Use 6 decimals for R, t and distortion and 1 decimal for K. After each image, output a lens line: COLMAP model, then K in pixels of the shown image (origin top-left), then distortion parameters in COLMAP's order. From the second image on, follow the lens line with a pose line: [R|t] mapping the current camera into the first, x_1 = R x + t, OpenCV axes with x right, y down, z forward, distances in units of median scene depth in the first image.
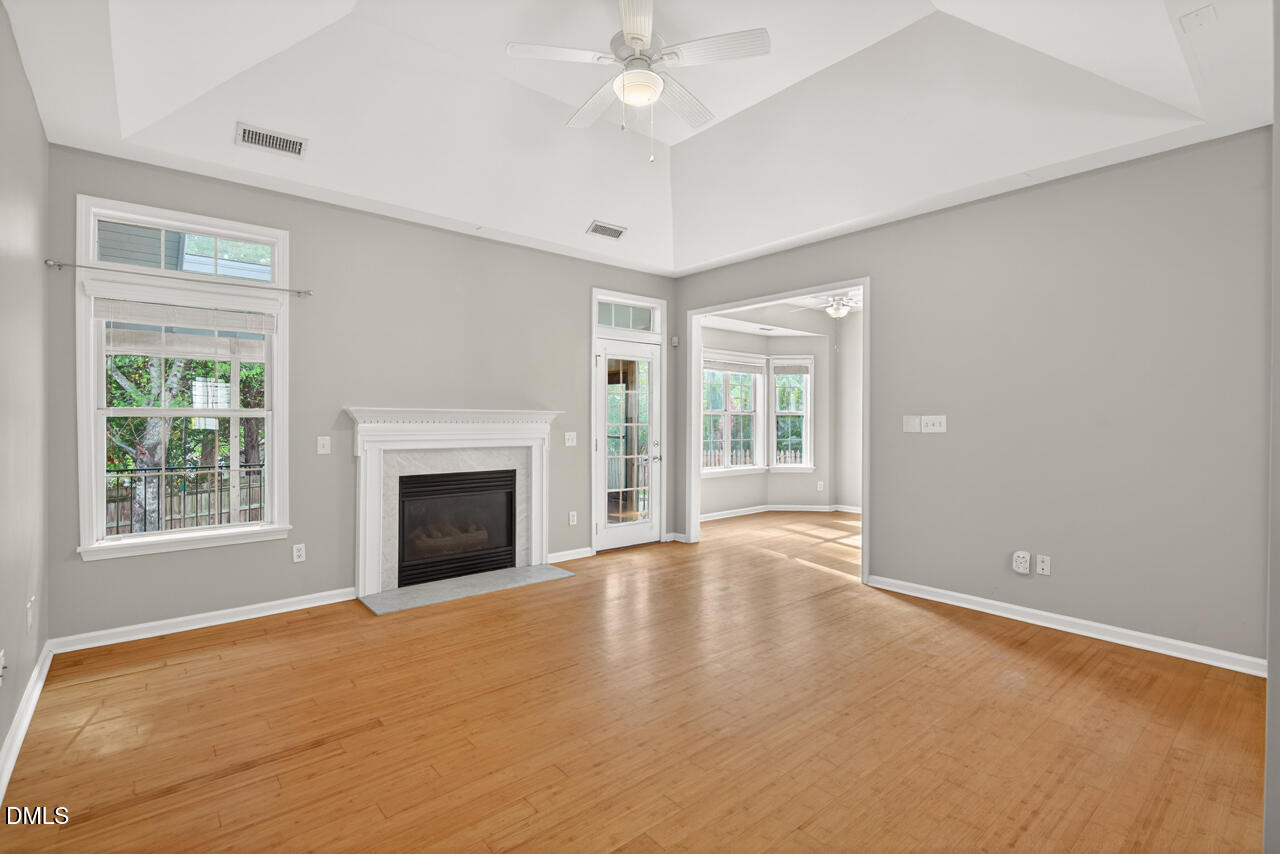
lens RADIAL K [[584.5, 0, 644.2], [0, 584.5, 422.5], [0, 0, 1]] dist [0.004814, -0.004652]
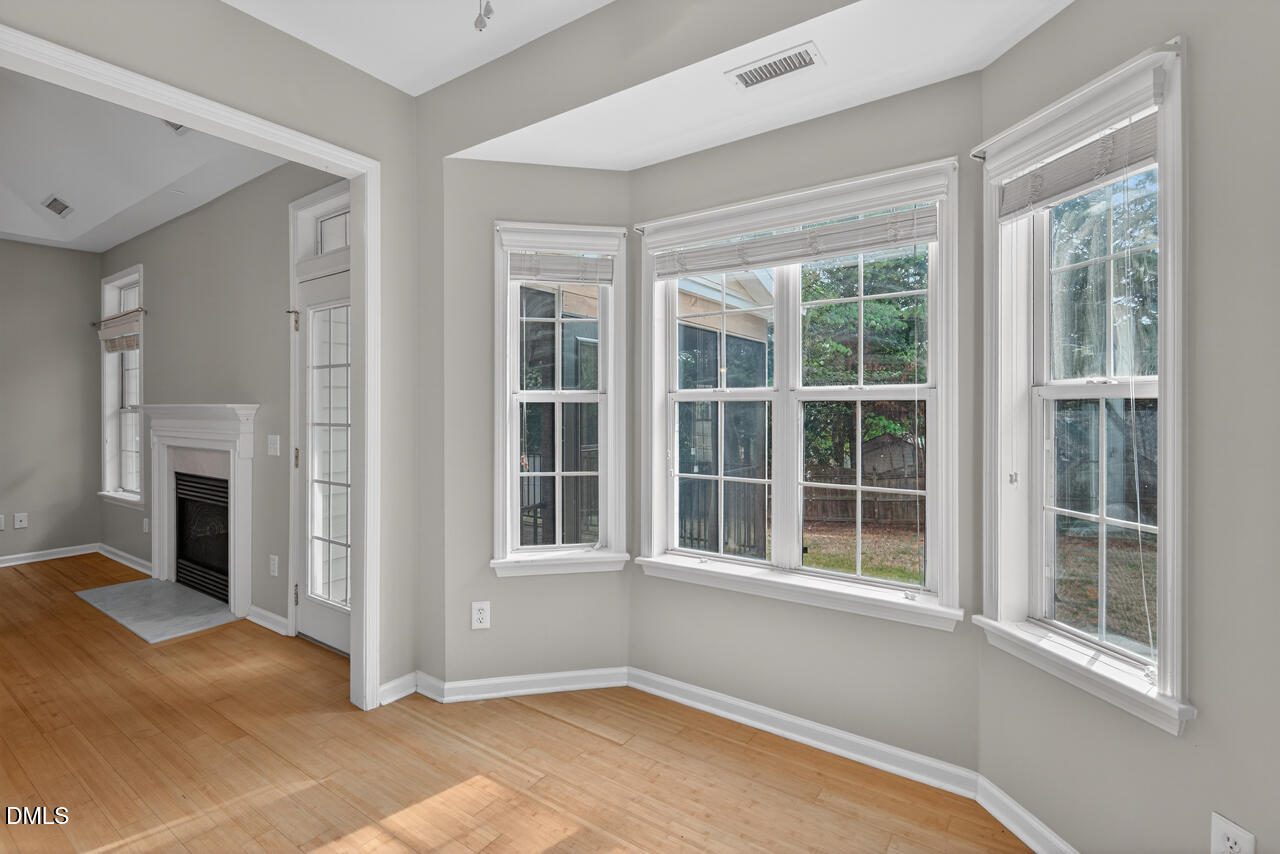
lens RADIAL K [[590.1, 0, 638.1], [0, 590.1, 409.4], [0, 0, 1]] dist [0.000238, -0.000074]
pose [[0.254766, -0.004711, -0.966991, 0.741621], [-0.004613, 0.999971, -0.006087, -0.012611], [0.966992, 0.006012, 0.254737, 1.446274]]
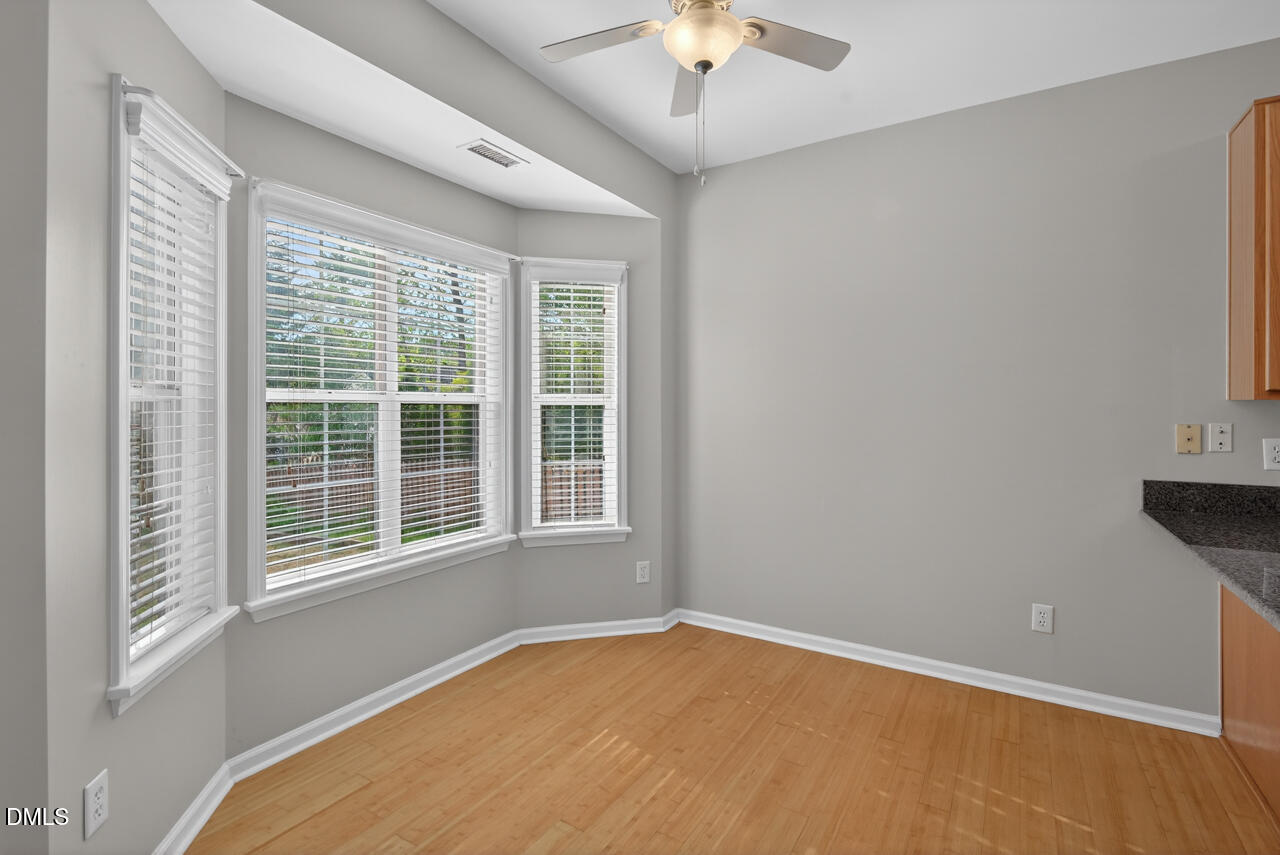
lens RADIAL K [[590.1, 0, 638.1], [0, 590.1, 409.9], [0, 0, 1]] dist [0.000238, -0.000074]
pose [[0.955223, -0.009710, 0.295728, 0.309920], [0.011345, 0.999928, -0.003813, -0.012199], [-0.295670, 0.006998, 0.955265, 1.062976]]
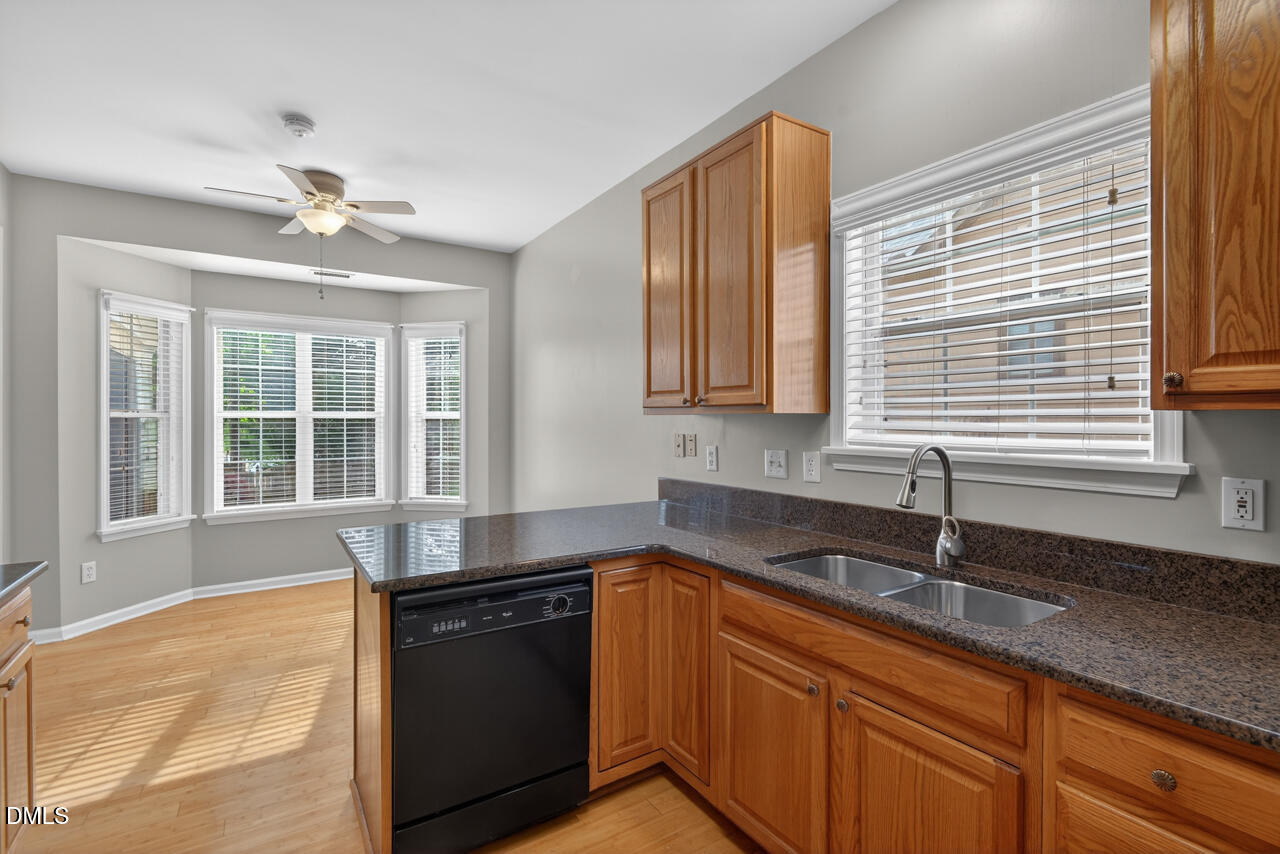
lens RADIAL K [[584.5, 0, 644.2], [0, 584.5, 422.5], [0, 0, 1]] dist [0.004814, -0.004652]
pose [[0.992837, -0.009048, -0.119130, 0.986972], [0.008356, 0.999945, -0.006310, -0.004535], [0.119180, 0.005270, 0.992859, 0.736054]]
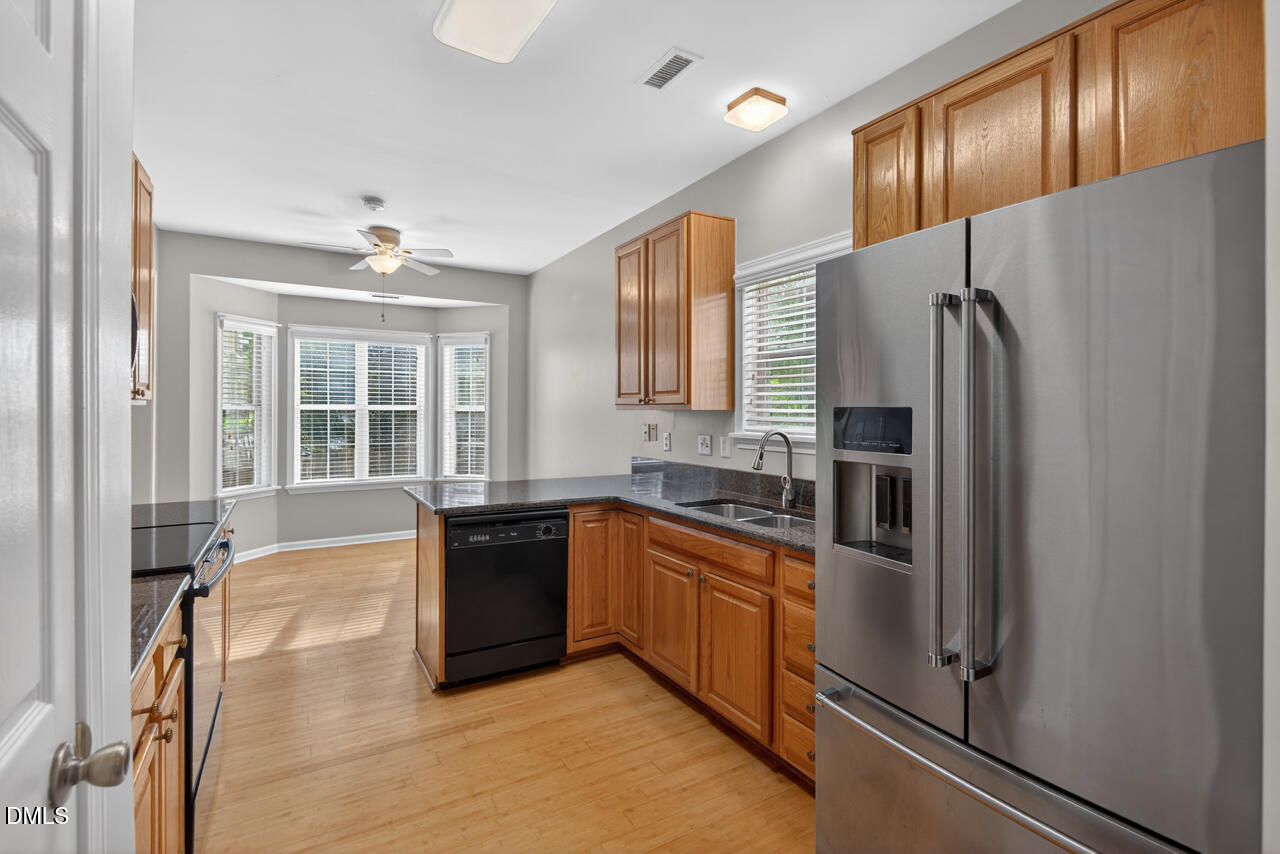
lens RADIAL K [[590.1, 0, 638.1], [0, 590.1, 409.4], [0, 0, 1]] dist [0.000238, -0.000074]
pose [[0.985753, -0.006388, -0.168078, 1.087930], [0.004004, 0.999887, -0.014518, -0.004627], [0.168152, 0.013638, 0.985667, 0.507170]]
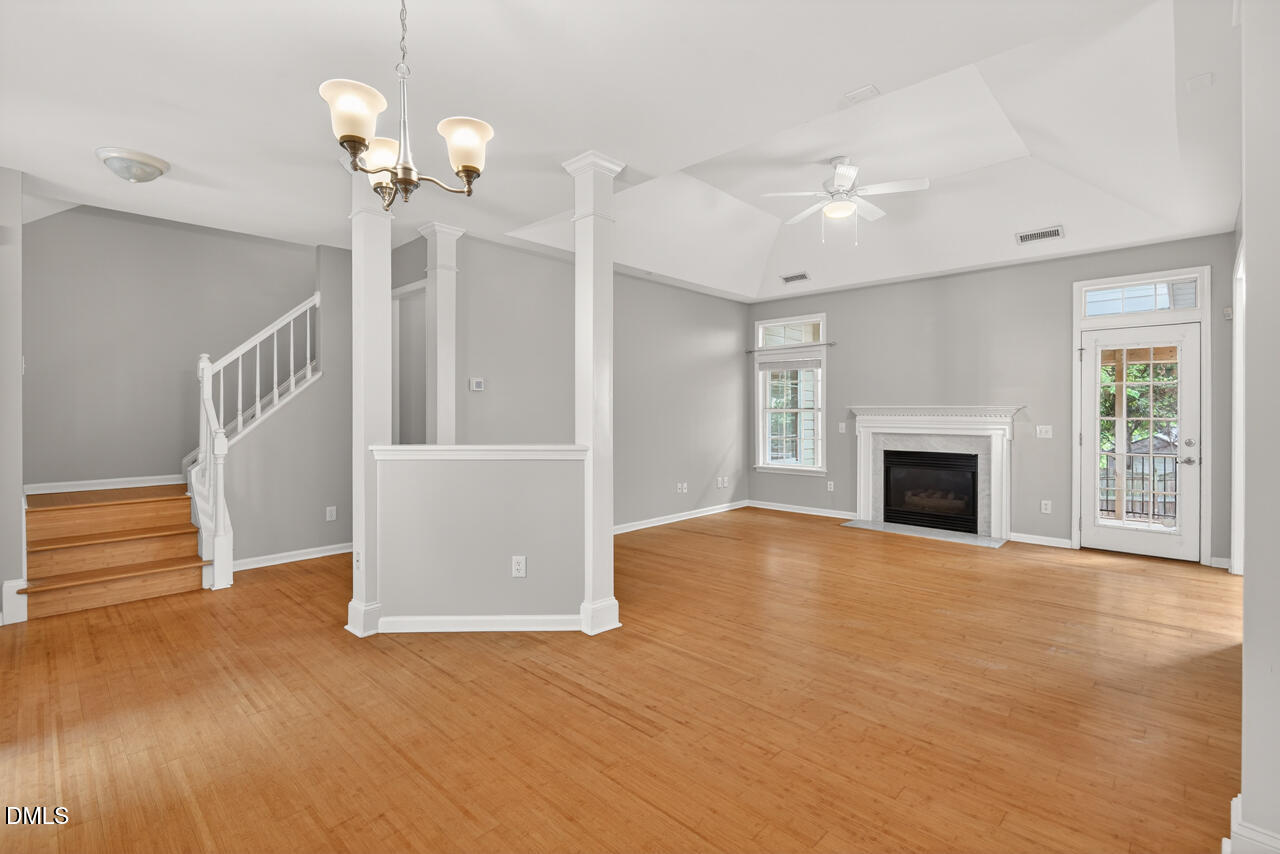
lens RADIAL K [[588.3, 0, 634.3], [0, 588.3, 412.2], [0, 0, 1]] dist [0.000074, -0.006278]
pose [[0.090286, -0.005205, -0.995902, 1.027336], [-0.009157, 0.999940, -0.006056, 0.007037], [0.995874, 0.009666, 0.090233, 0.190277]]
